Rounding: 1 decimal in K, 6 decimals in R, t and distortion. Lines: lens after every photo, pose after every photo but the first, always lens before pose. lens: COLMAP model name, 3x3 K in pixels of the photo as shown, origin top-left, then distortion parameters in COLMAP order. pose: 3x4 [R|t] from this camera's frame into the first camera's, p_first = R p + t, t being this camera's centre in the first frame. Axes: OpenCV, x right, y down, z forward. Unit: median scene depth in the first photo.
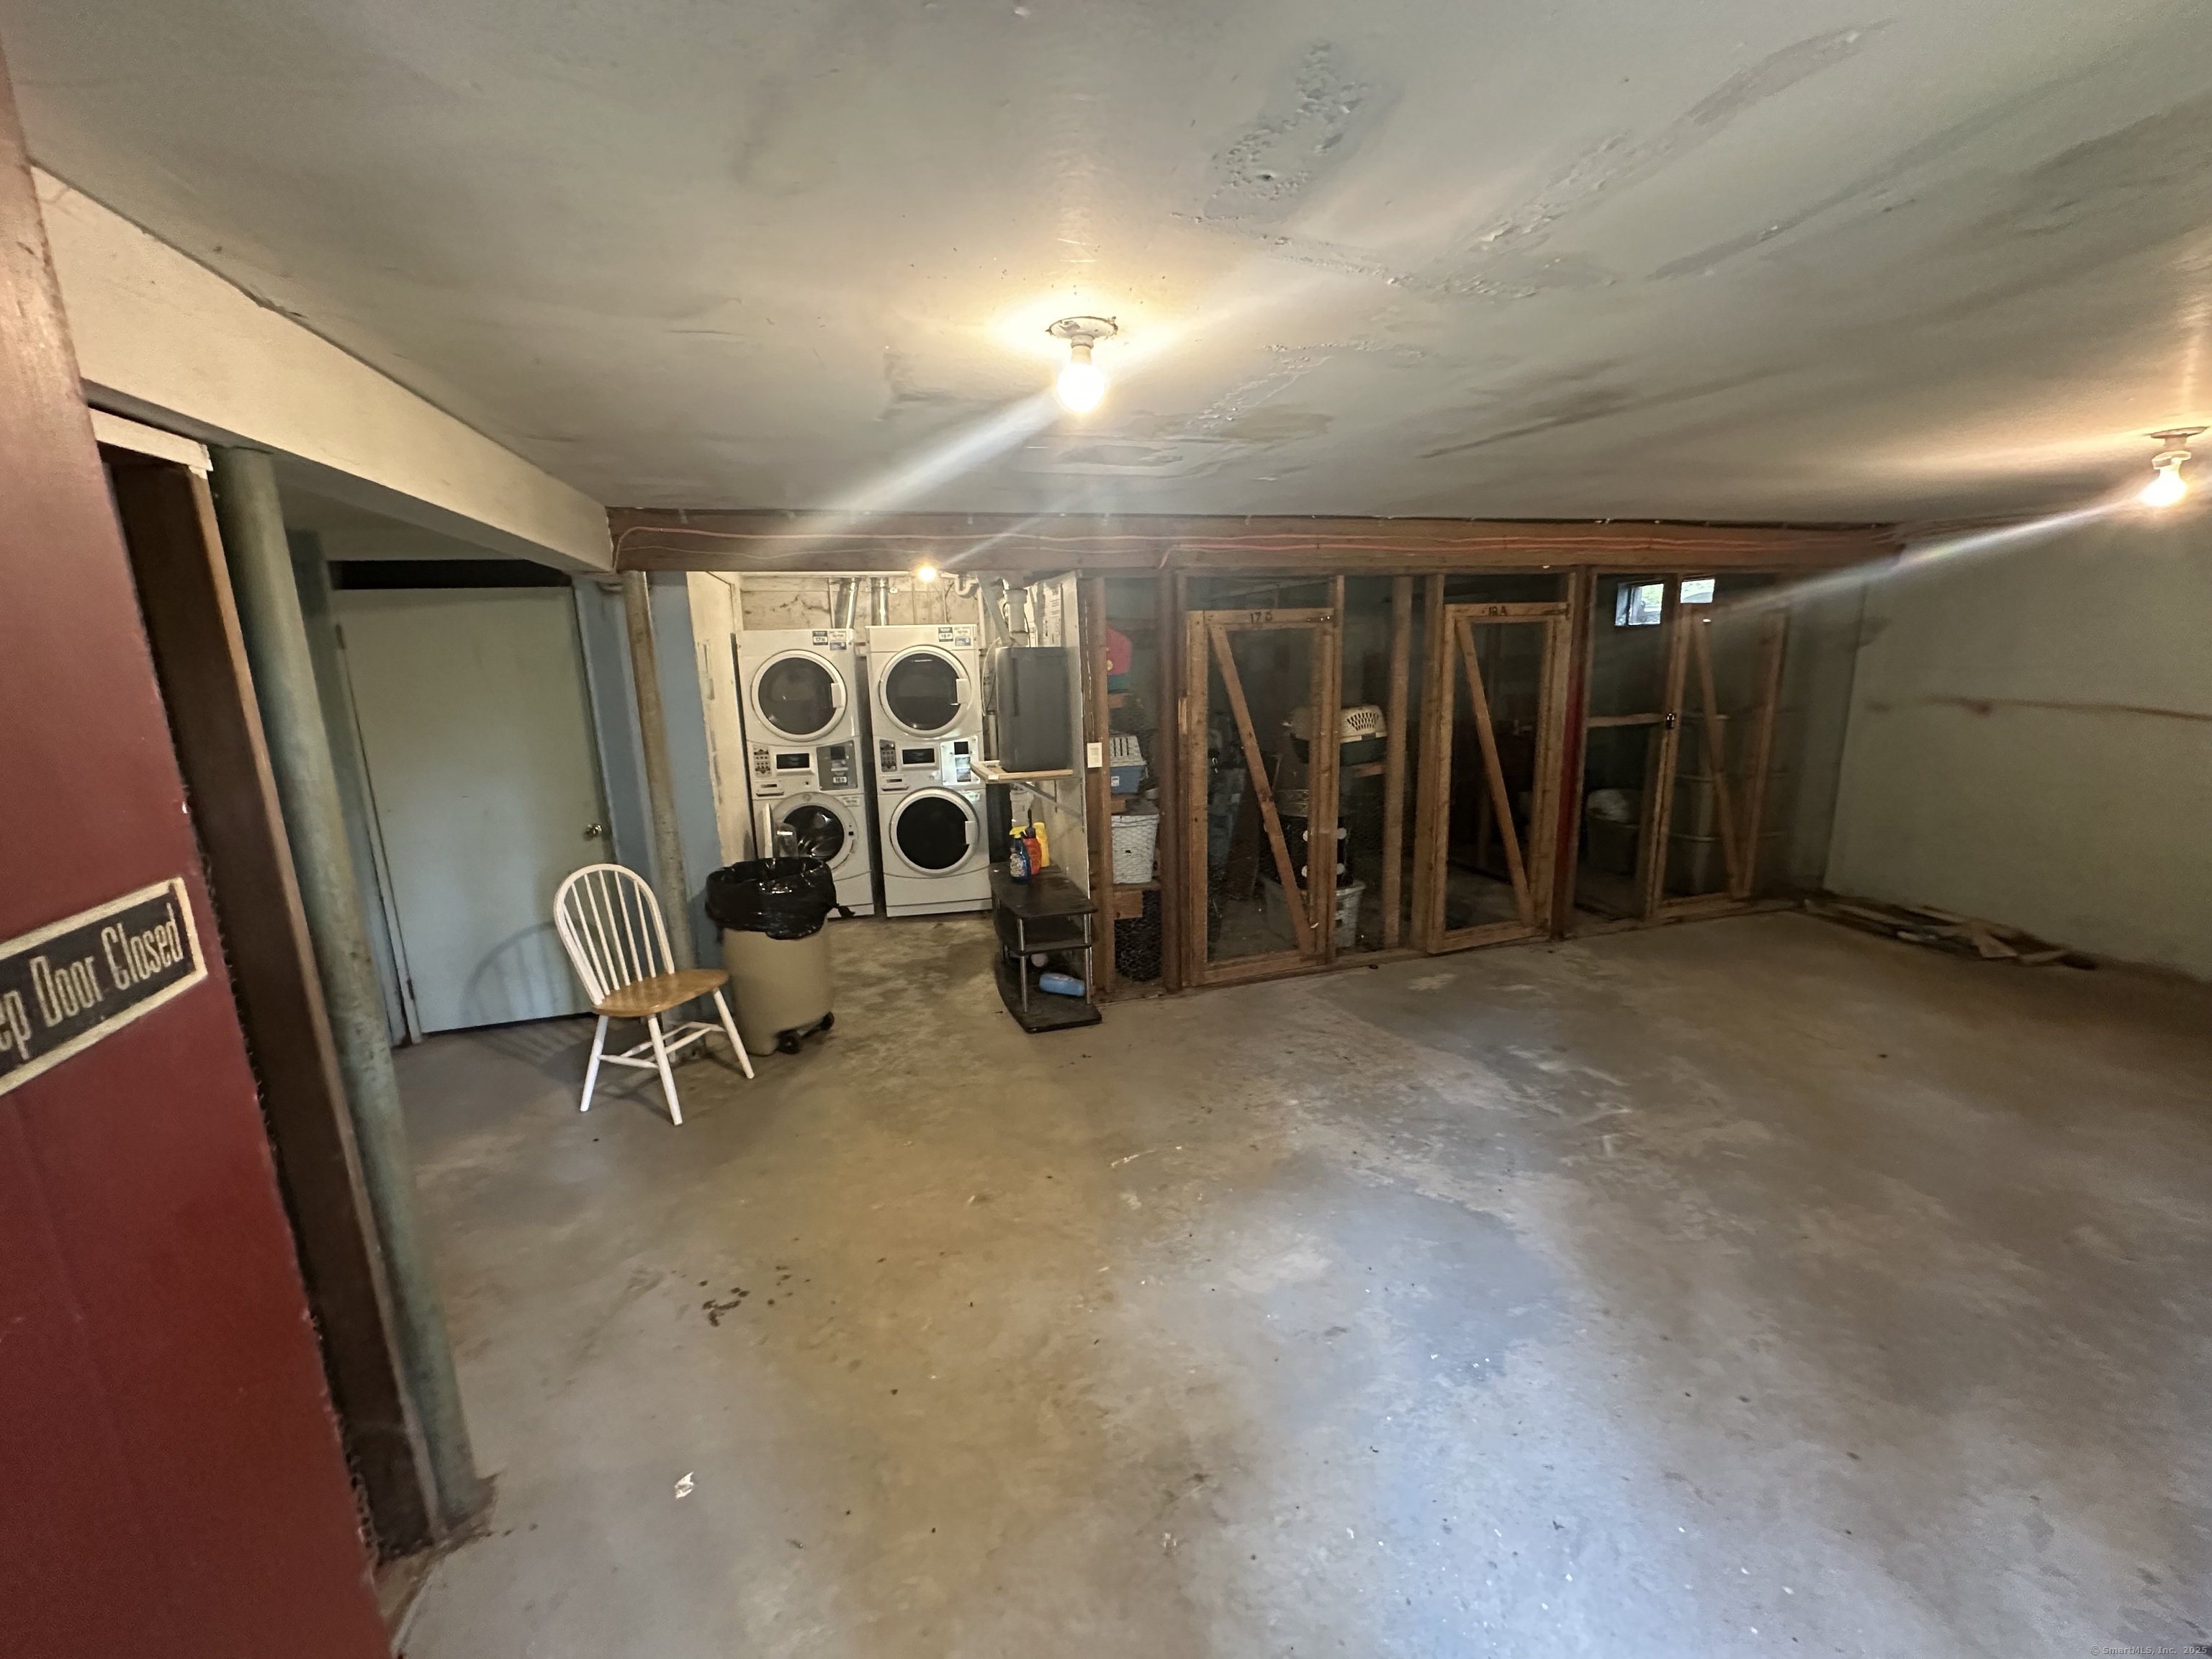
lens RADIAL K [[888.2, 0, 1098.6], [0, 888.2, 828.0], [0, 0, 1]] dist [-0.003176, 0.001931]
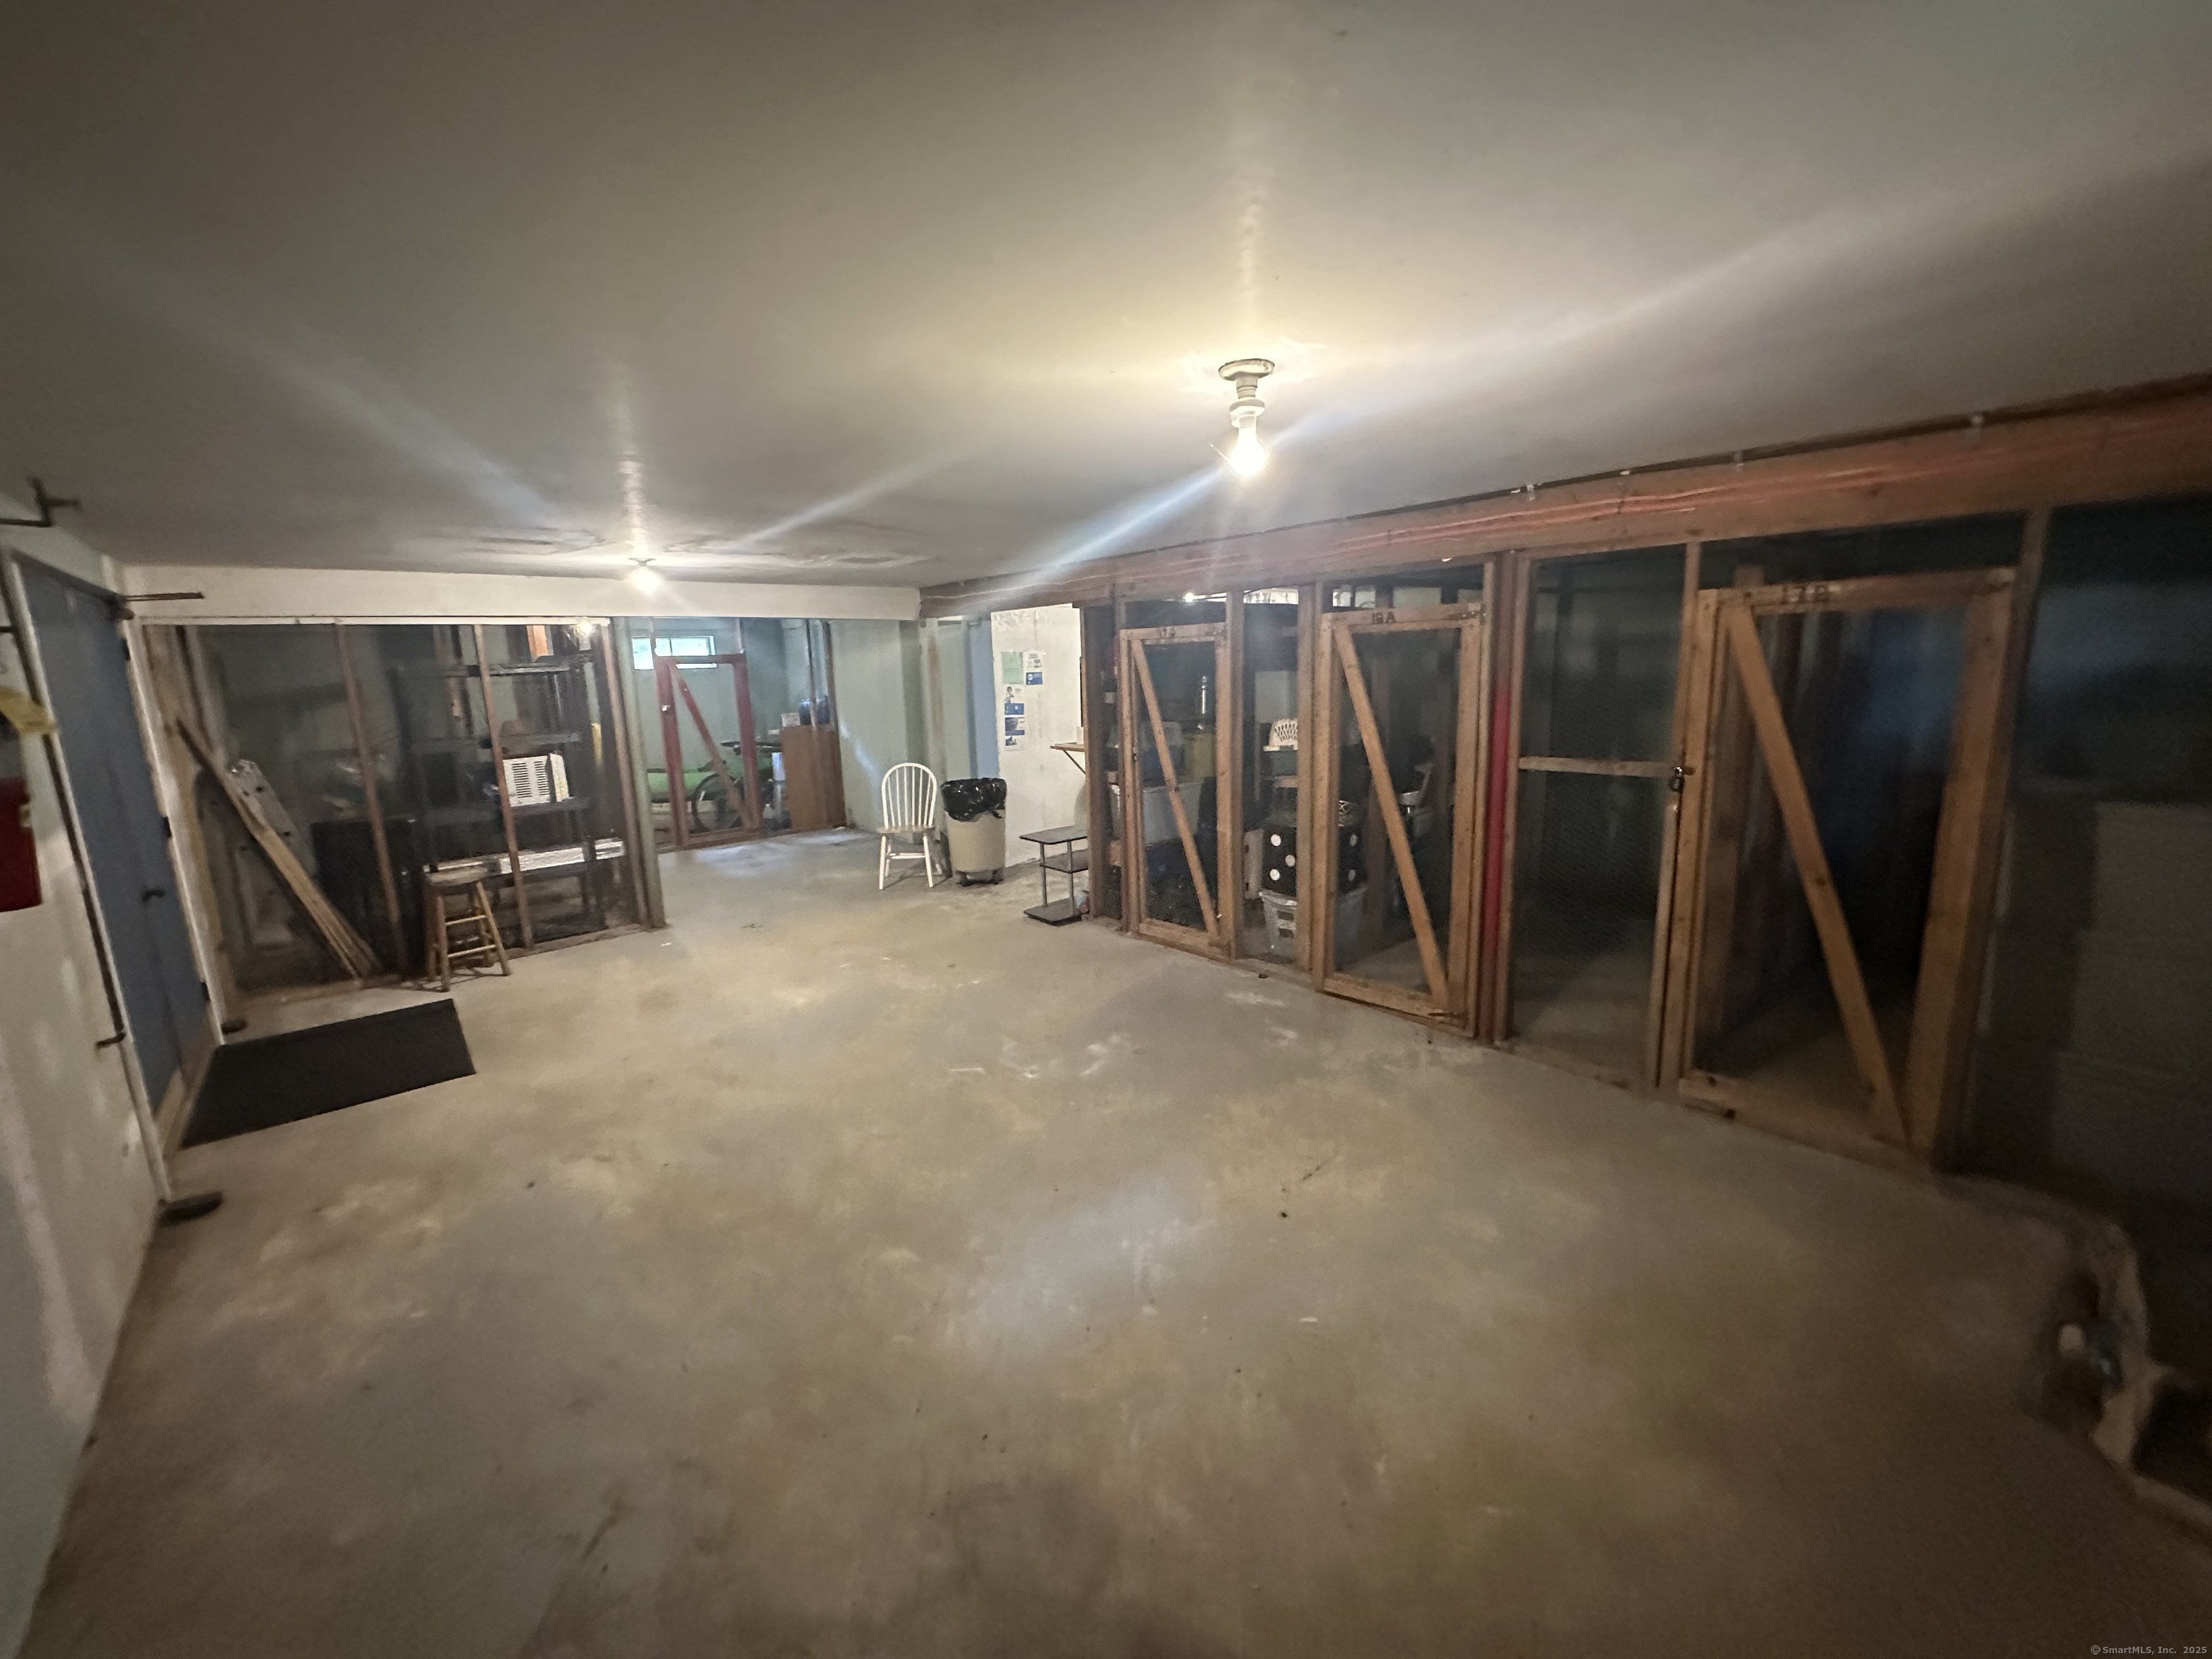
lens RADIAL K [[888.2, 0, 1098.6], [0, 888.2, 828.0], [0, 0, 1]] dist [-0.003176, 0.001931]
pose [[0.417542, 0.183455, -0.889945, 1.138397], [-0.159555, 0.978992, 0.126952, -0.110075], [0.894540, 0.088987, 0.438041, 0.393798]]
